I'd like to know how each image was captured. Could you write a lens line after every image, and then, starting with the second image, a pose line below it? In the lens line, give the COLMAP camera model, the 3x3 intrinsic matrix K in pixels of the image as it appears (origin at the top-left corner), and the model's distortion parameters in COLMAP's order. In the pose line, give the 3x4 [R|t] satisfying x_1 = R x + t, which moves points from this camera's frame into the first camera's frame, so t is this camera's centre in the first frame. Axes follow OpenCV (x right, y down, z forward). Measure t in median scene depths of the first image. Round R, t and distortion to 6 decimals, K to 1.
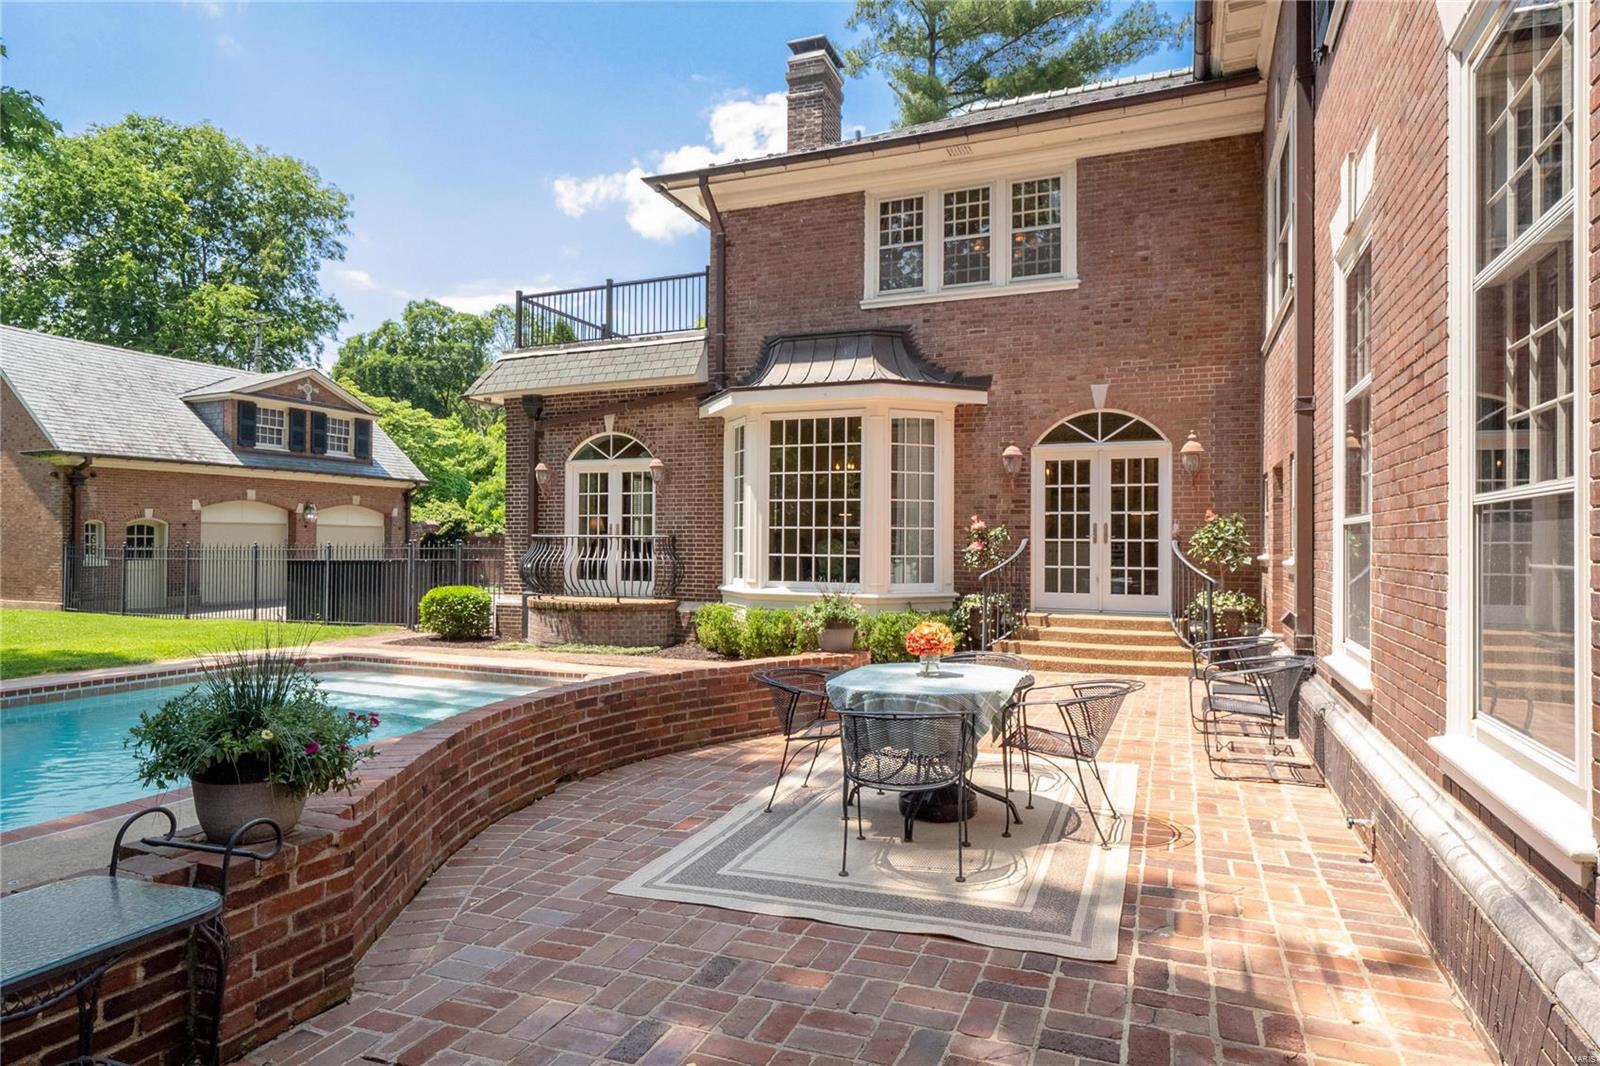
lens RADIAL K [[889.8, 0, 801.4], [0, 889.8, 552.8], [0, 0, 1]] dist [0.003920, 0.000782]
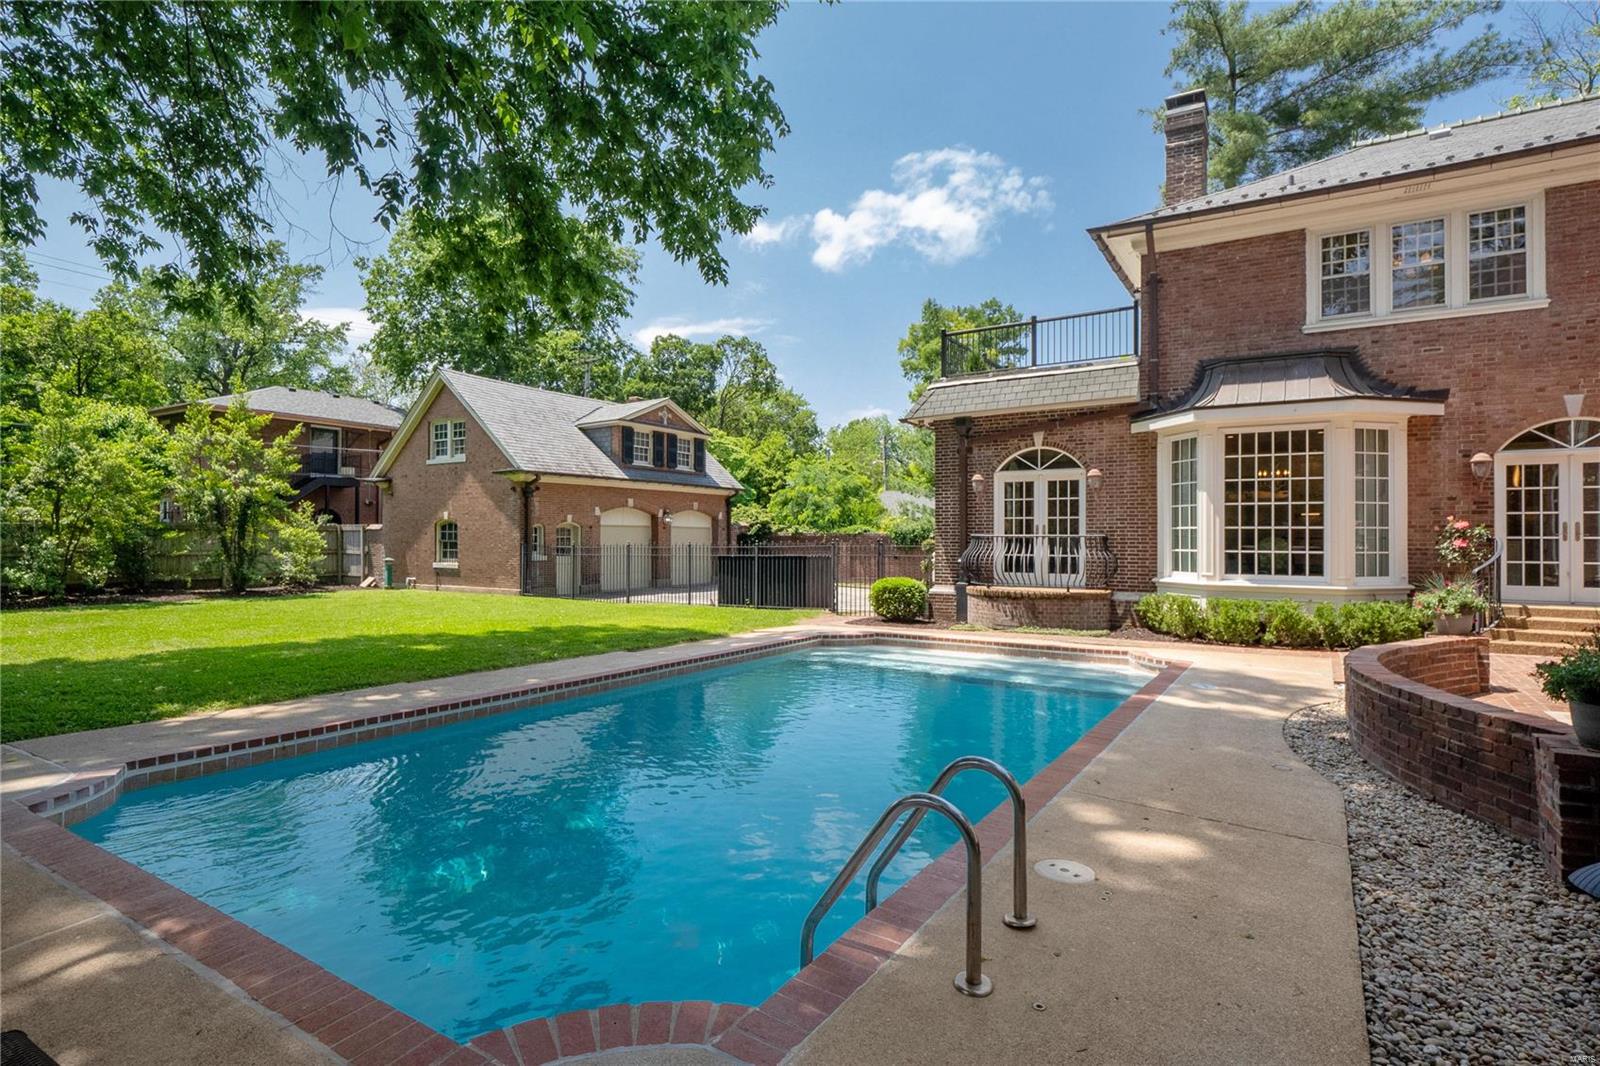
lens RADIAL K [[804.6, 0, 803.1], [0, 804.6, 553.1], [0, 0, 1]] dist [-0.003176, -0.001784]
pose [[0.986547, -0.000423, -0.163477, -0.366710], [0.001220, 0.999988, 0.004777, -0.001115], [0.163473, -0.004912, 0.986536, -0.101634]]
